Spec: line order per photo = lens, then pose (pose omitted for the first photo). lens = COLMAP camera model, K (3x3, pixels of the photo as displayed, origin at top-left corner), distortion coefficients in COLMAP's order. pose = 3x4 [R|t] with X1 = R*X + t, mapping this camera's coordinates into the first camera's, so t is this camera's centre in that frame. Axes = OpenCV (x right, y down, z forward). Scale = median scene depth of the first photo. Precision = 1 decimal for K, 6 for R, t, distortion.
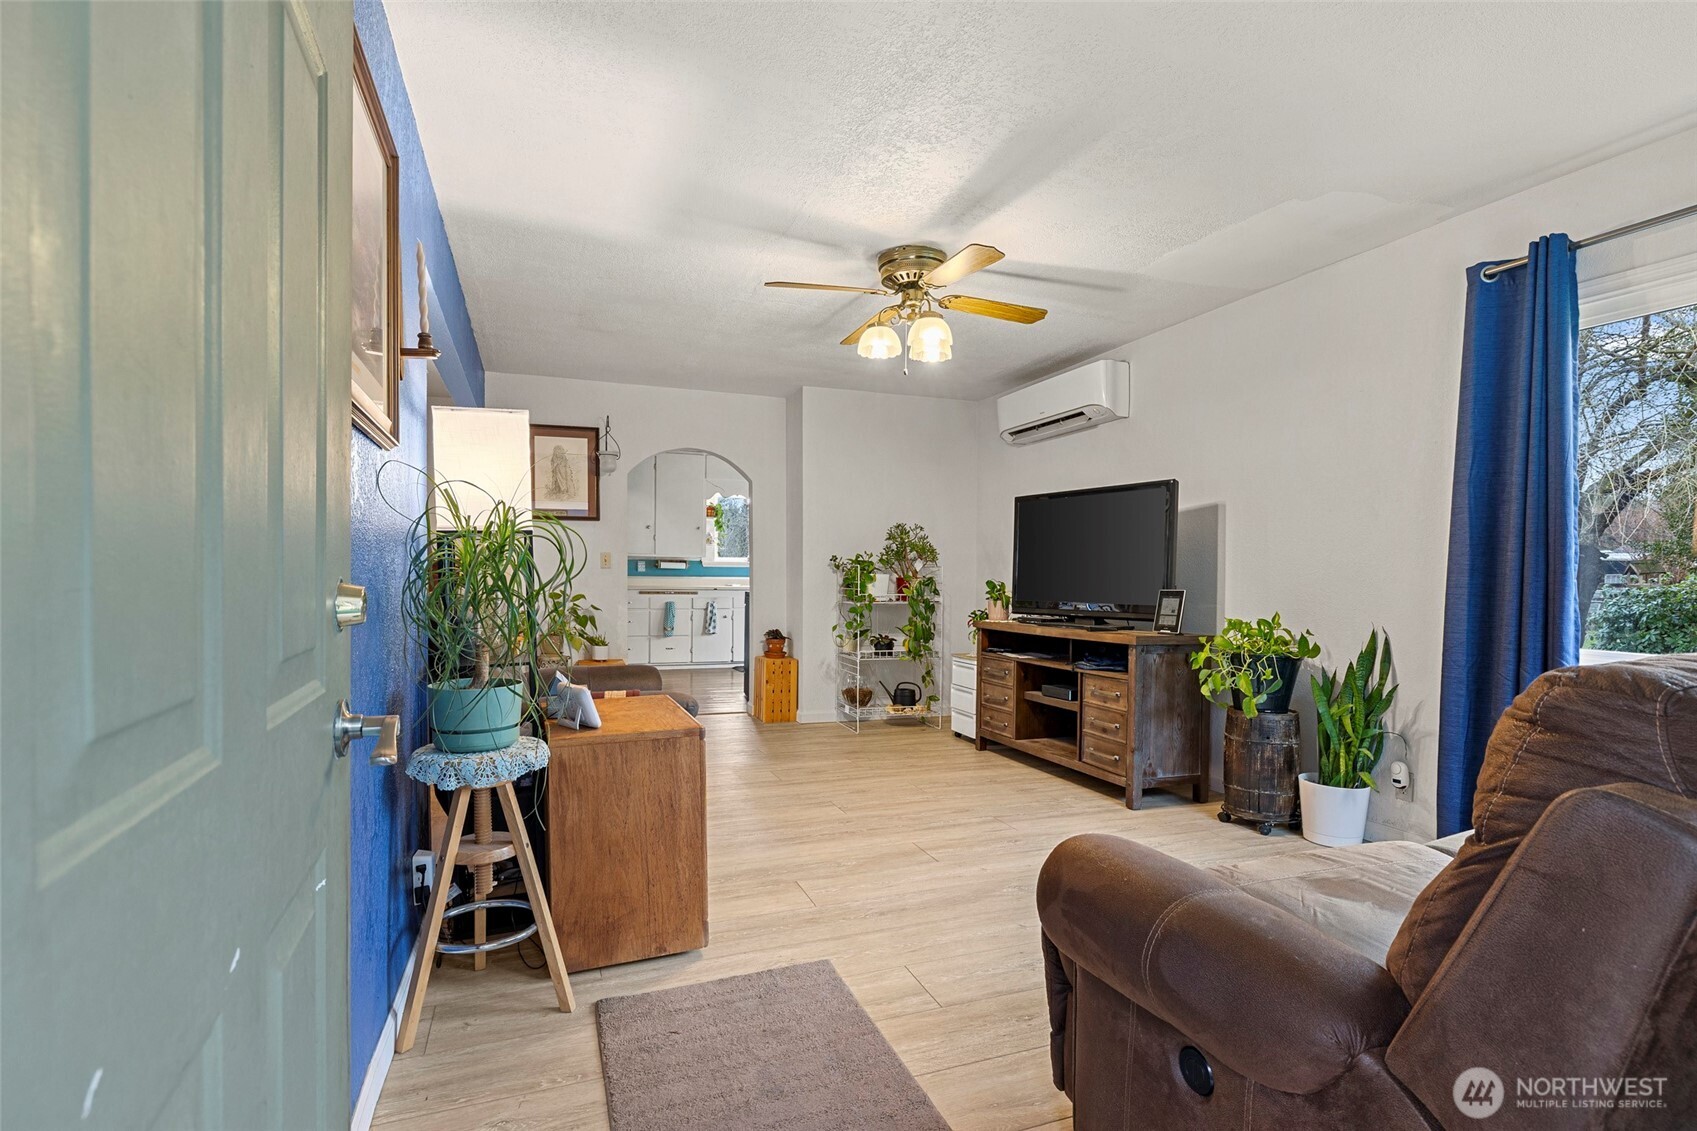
lens RADIAL K [[837.7, 0, 850.4], [0, 837.7, 588.3], [0, 0, 1]] dist [-0.000066, 0.000626]
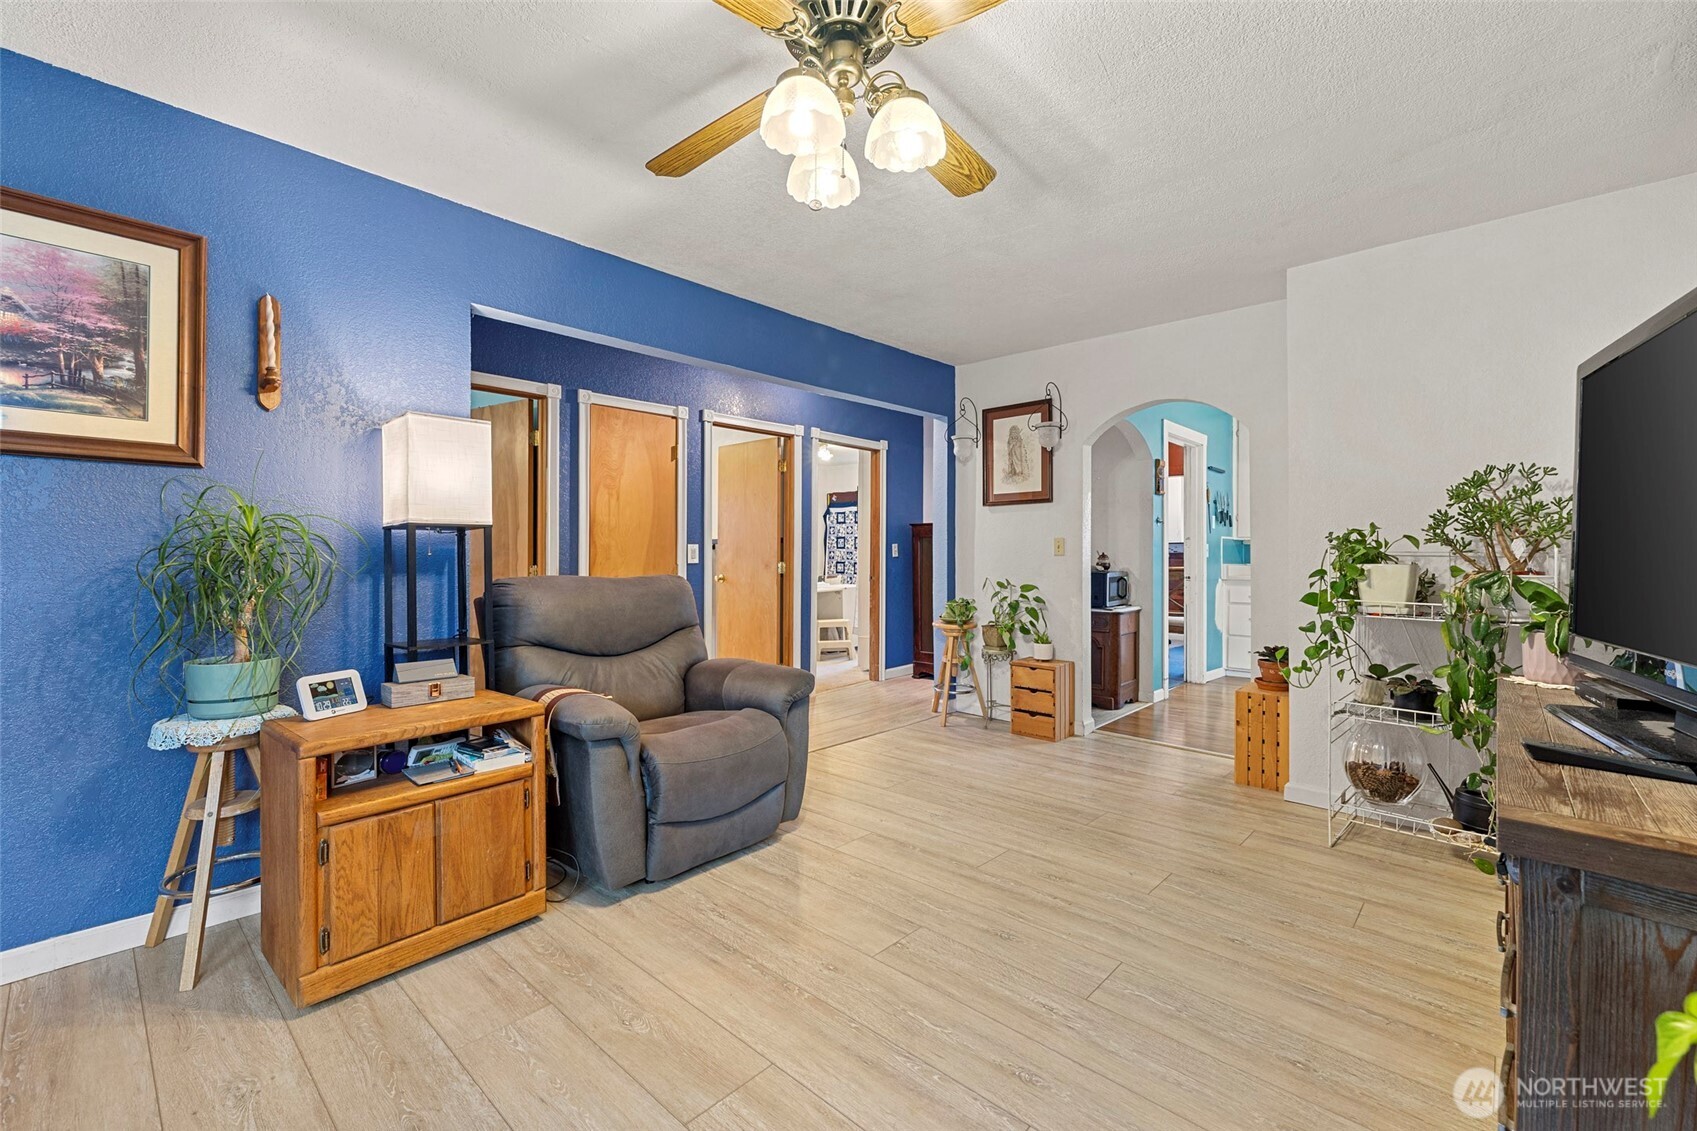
lens RADIAL K [[721.5, 0, 846.3], [0, 721.5, 554.7], [0, 0, 1]] dist [0.004764, -0.000451]
pose [[0.442317, -0.004884, -0.896845, 0.437310], [-0.015212, 0.999800, -0.012948, -0.017862], [0.896730, 0.019370, 0.442154, 0.700129]]
